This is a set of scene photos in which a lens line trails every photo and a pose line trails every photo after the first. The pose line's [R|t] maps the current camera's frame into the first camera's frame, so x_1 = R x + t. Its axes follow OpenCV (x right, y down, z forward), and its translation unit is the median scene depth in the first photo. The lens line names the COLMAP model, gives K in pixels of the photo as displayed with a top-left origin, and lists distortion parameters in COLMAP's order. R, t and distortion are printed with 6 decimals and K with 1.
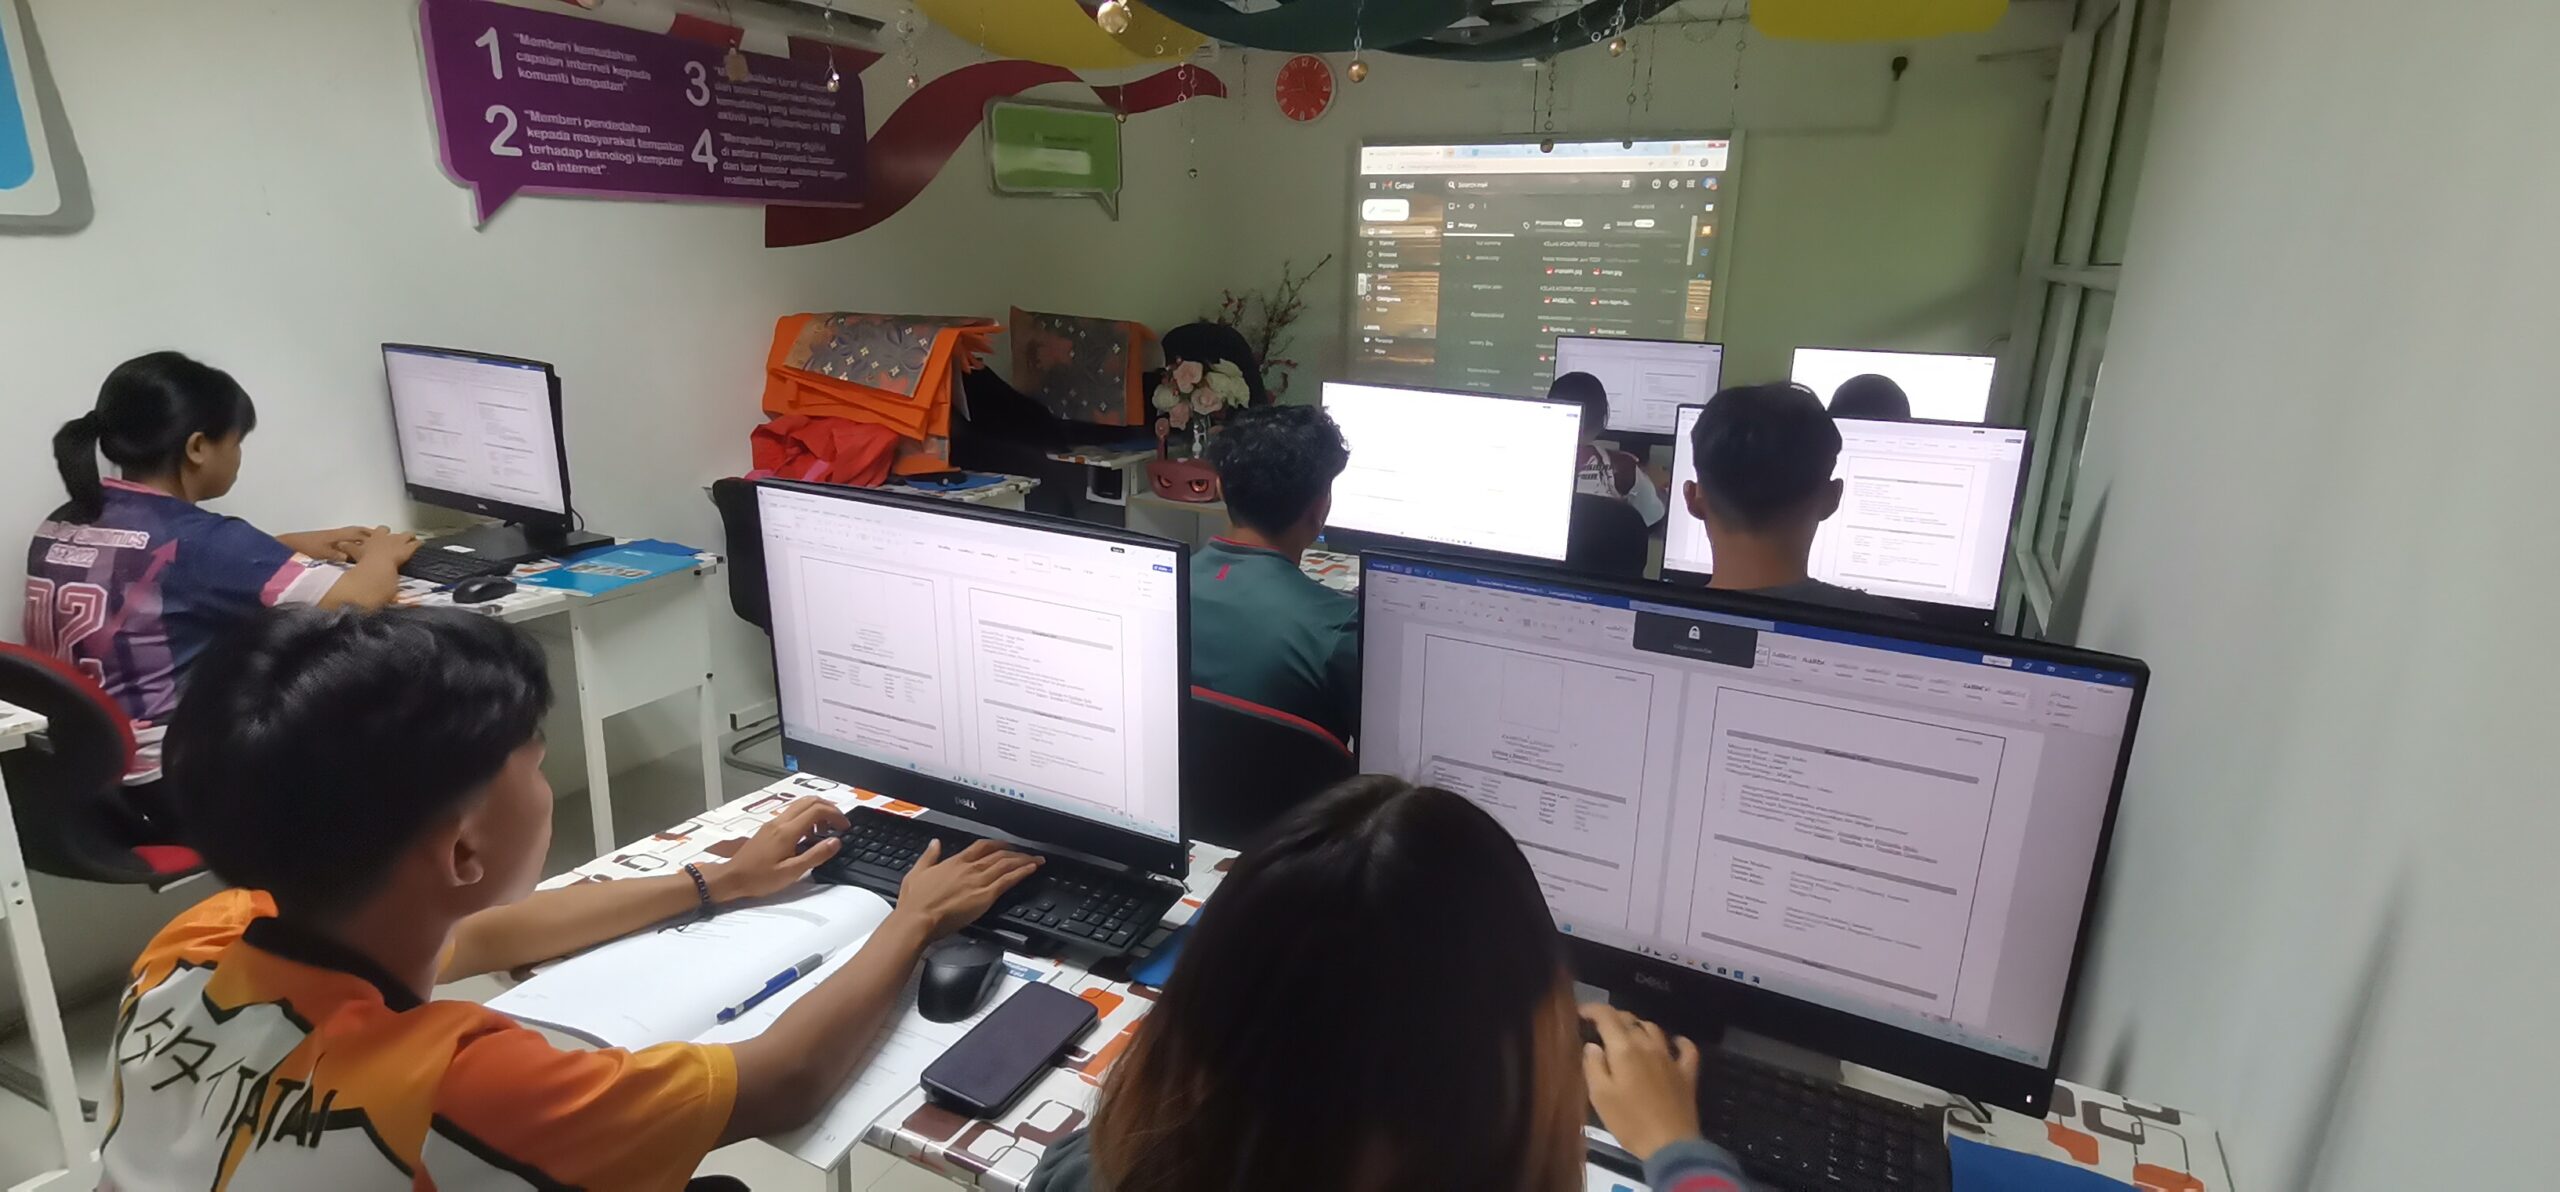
lens RADIAL K [[1229.0, 0, 1274.4], [0, 1229.0, 548.7], [0, 0, 1]] dist [-0.000513, 0.081316]
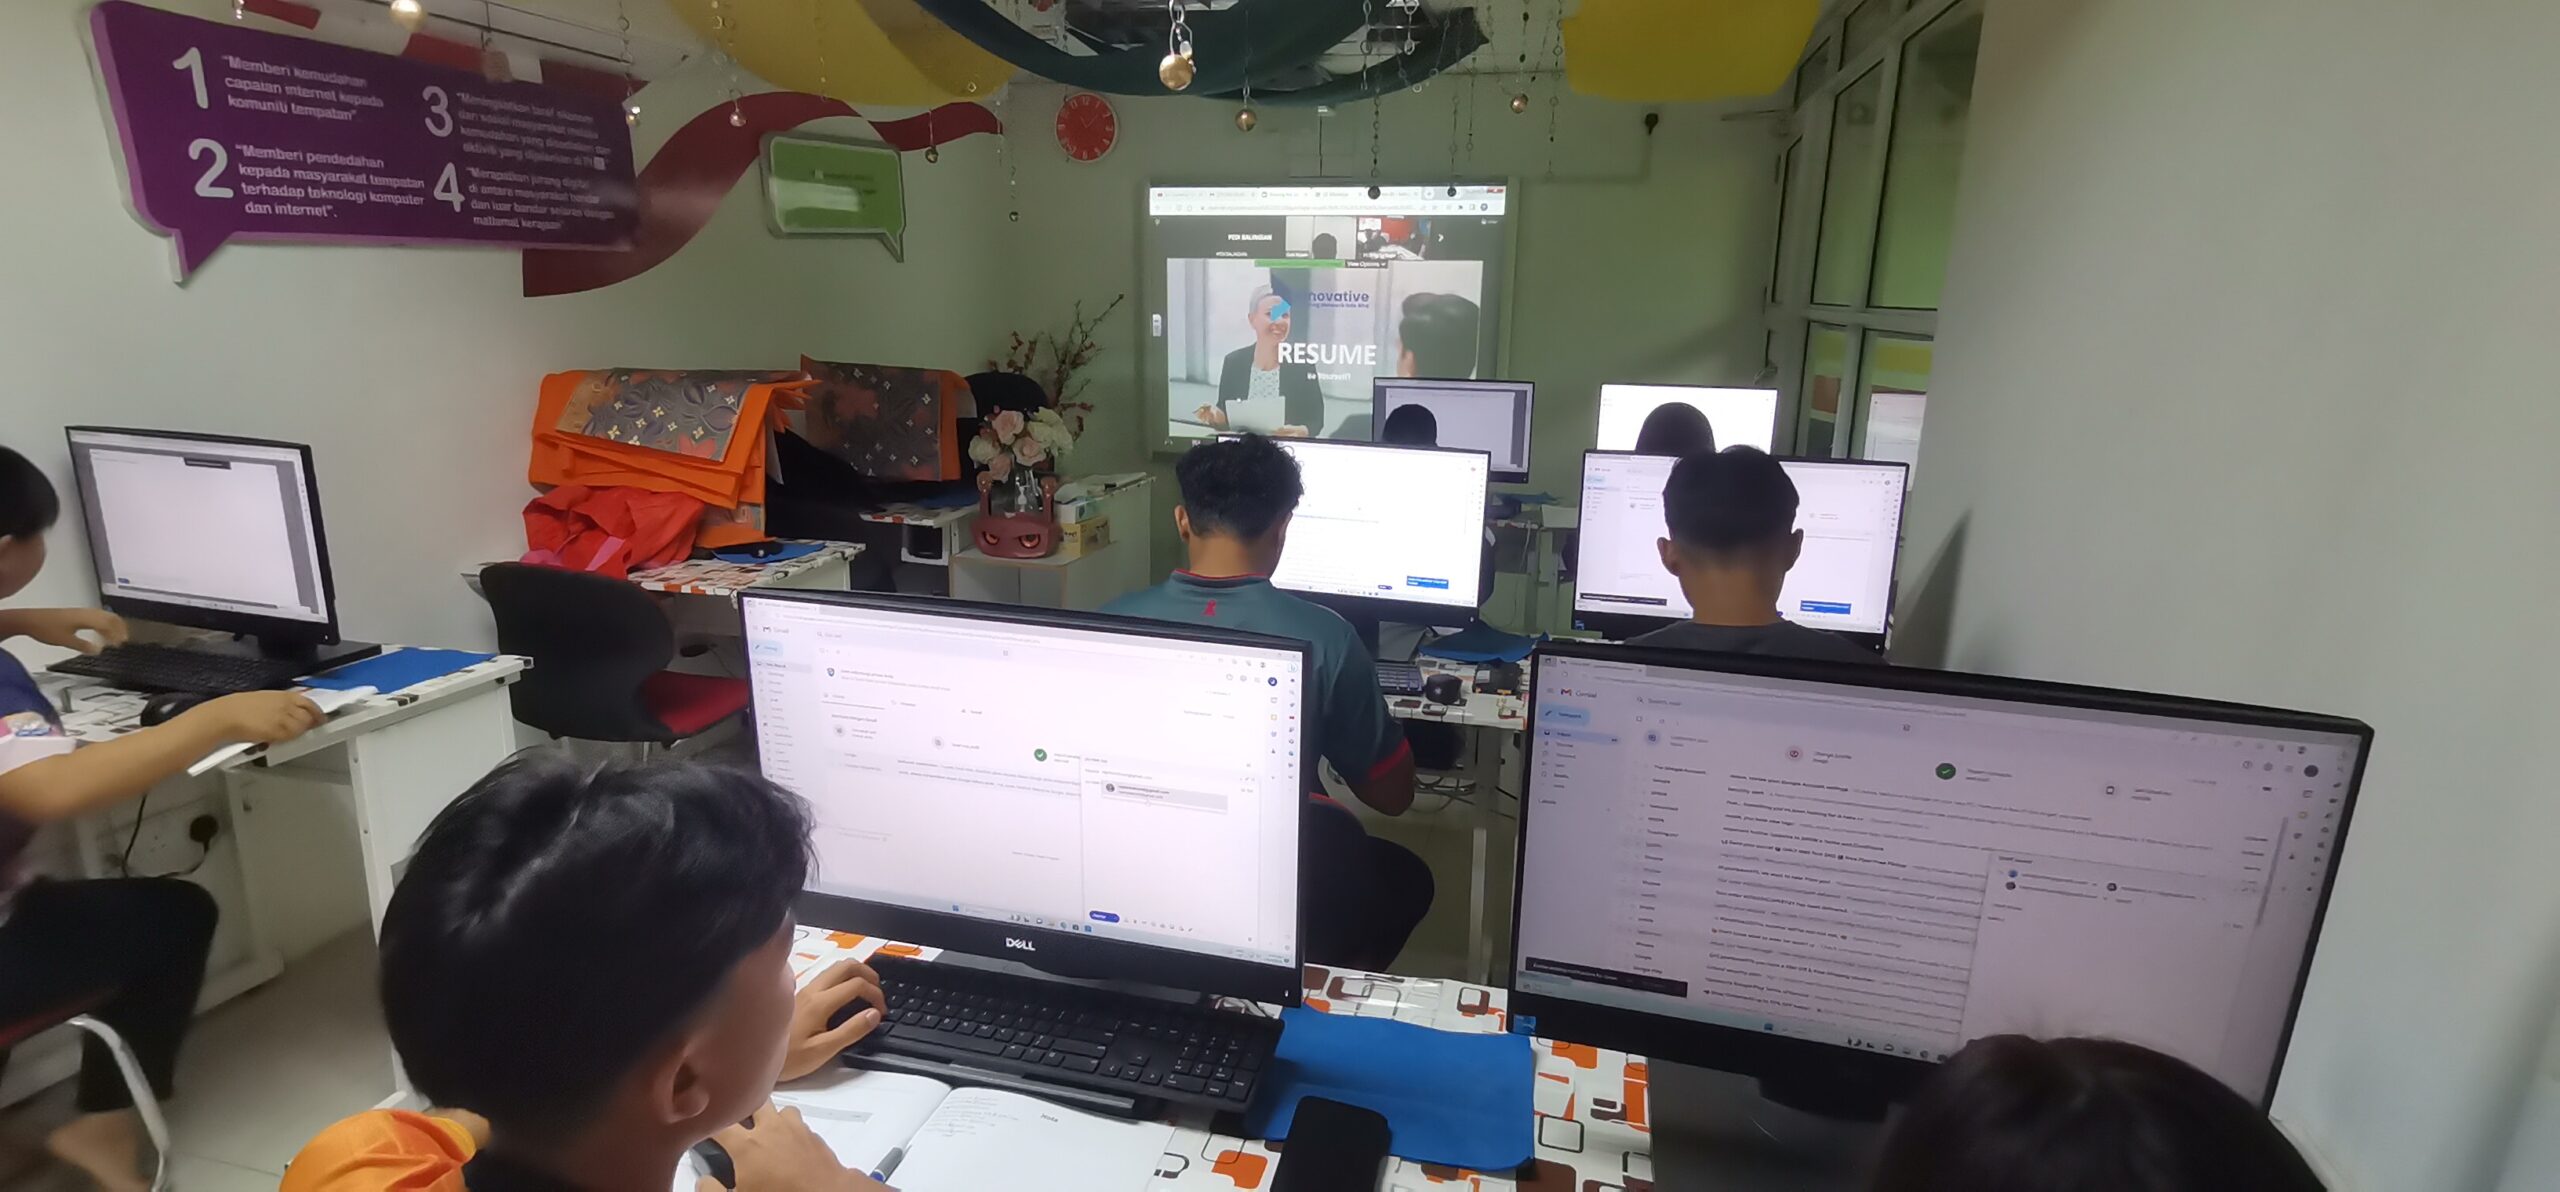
lens RADIAL K [[1226.0, 0, 1282.3], [0, 1226.0, 547.0], [0, 0, 1]] dist [0.059963, -0.034808]
pose [[0.977524, -0.050810, 0.204612, -0.077887], [0.056674, 0.998130, -0.022899, -0.016007], [-0.203066, 0.033981, 0.978575, 0.029610]]
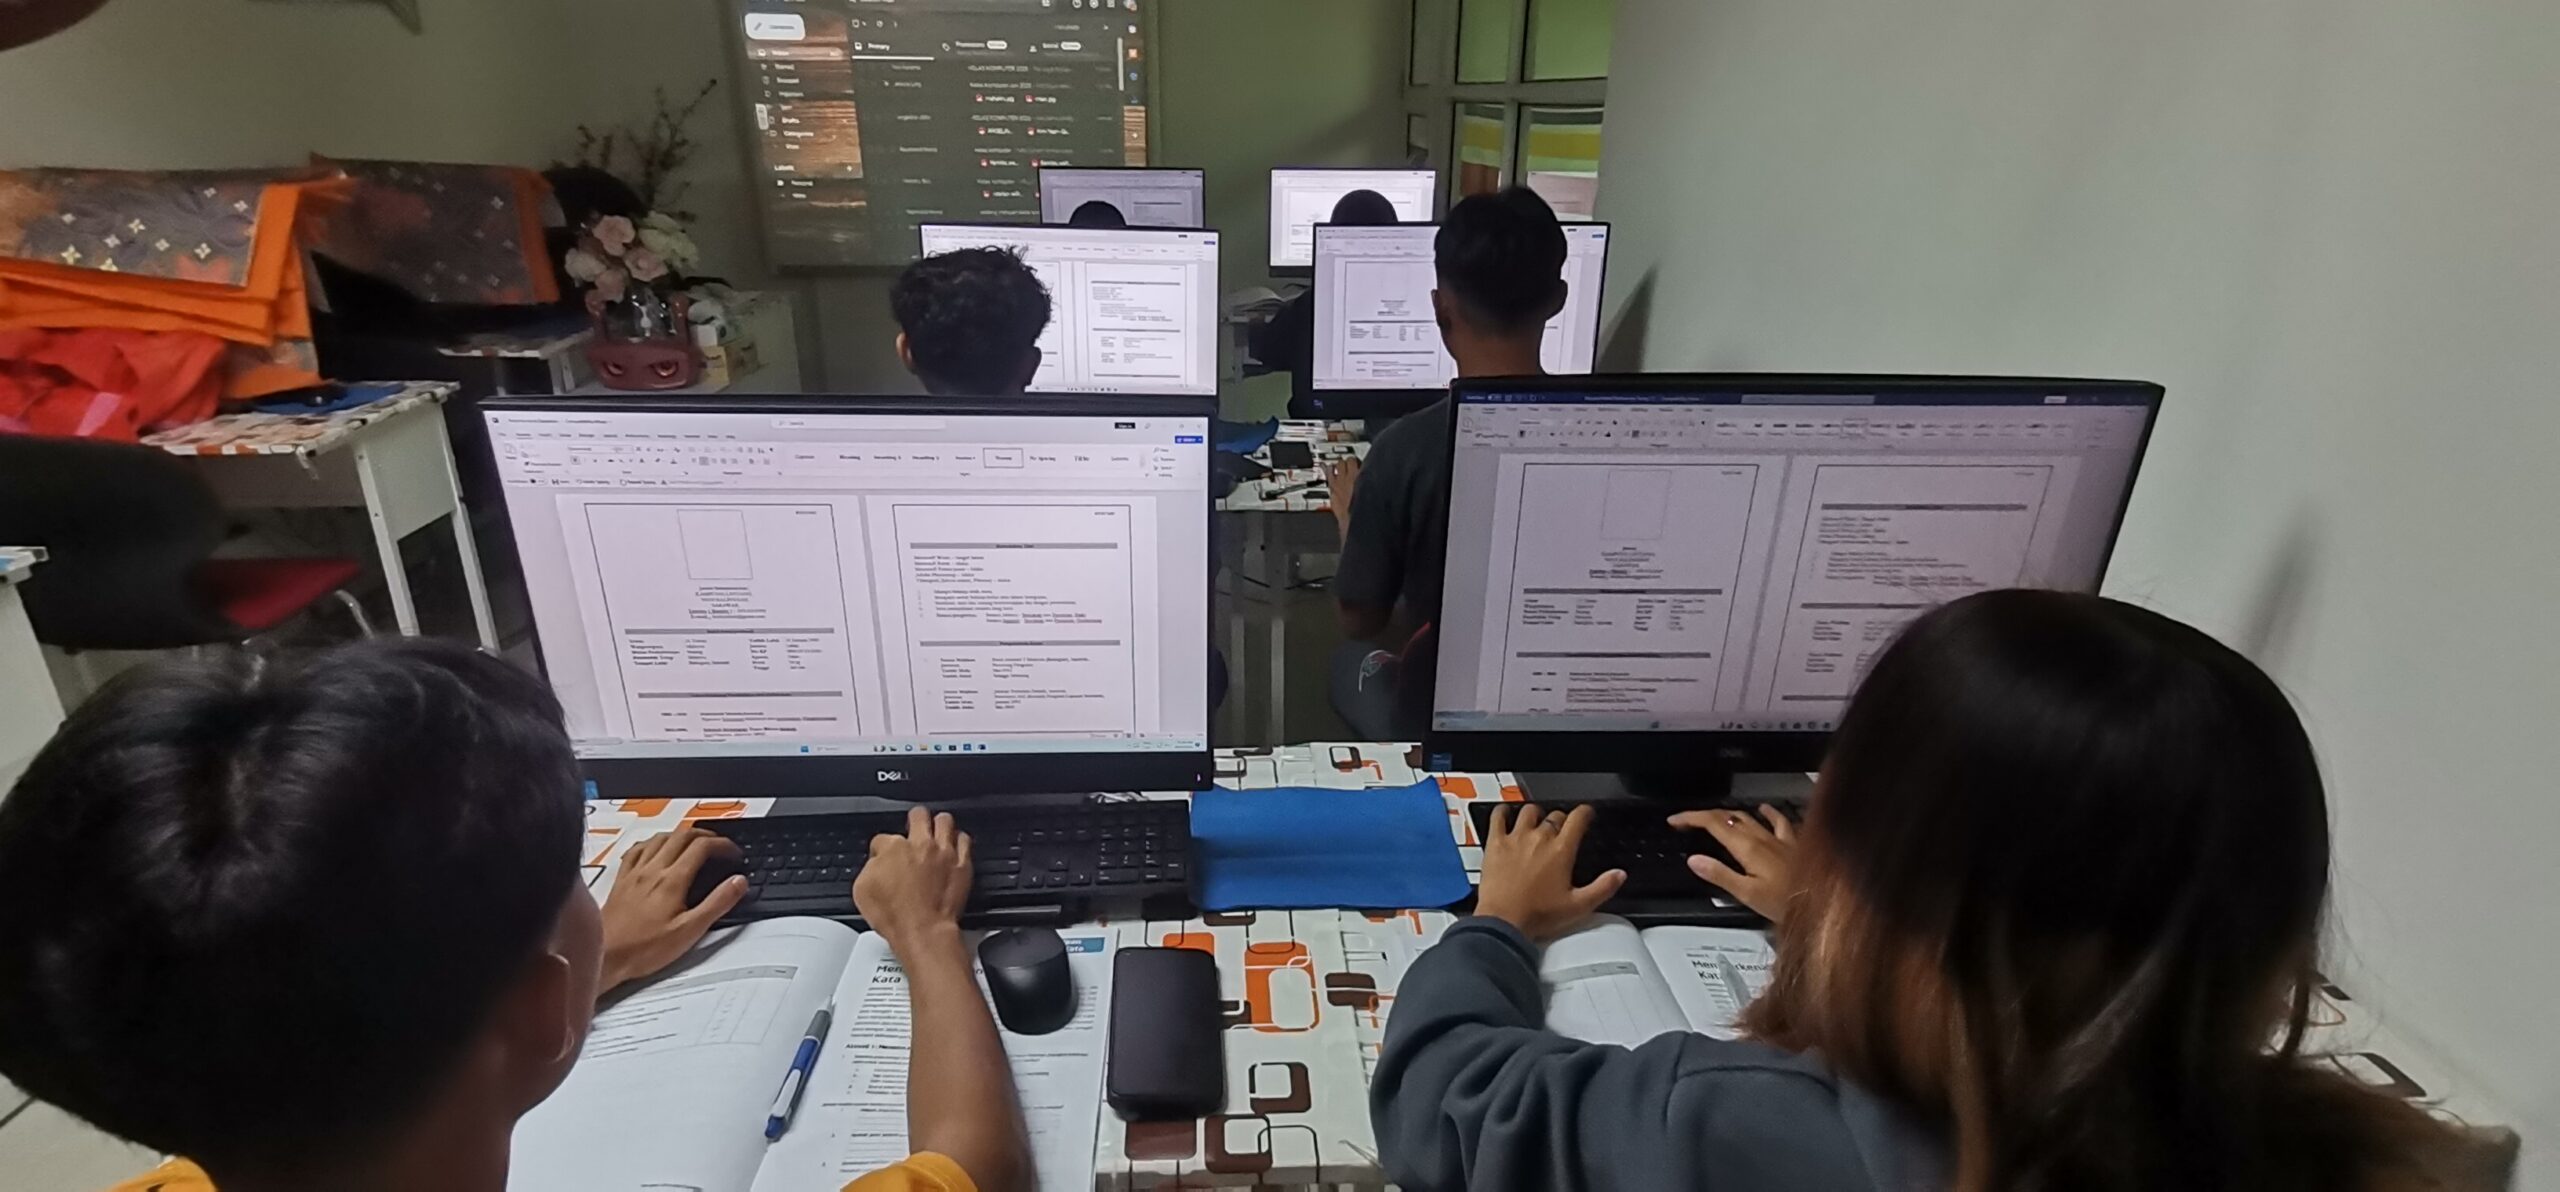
lens RADIAL K [[1226.0, 0, 1282.3], [0, 1226.0, 547.0], [0, 0, 1]] dist [0.059963, -0.034808]
pose [[0.870428, -0.184765, 0.456307, -0.124551], [0.128029, 0.979963, 0.152580, -0.009286], [-0.475356, -0.074389, 0.876643, 0.065444]]
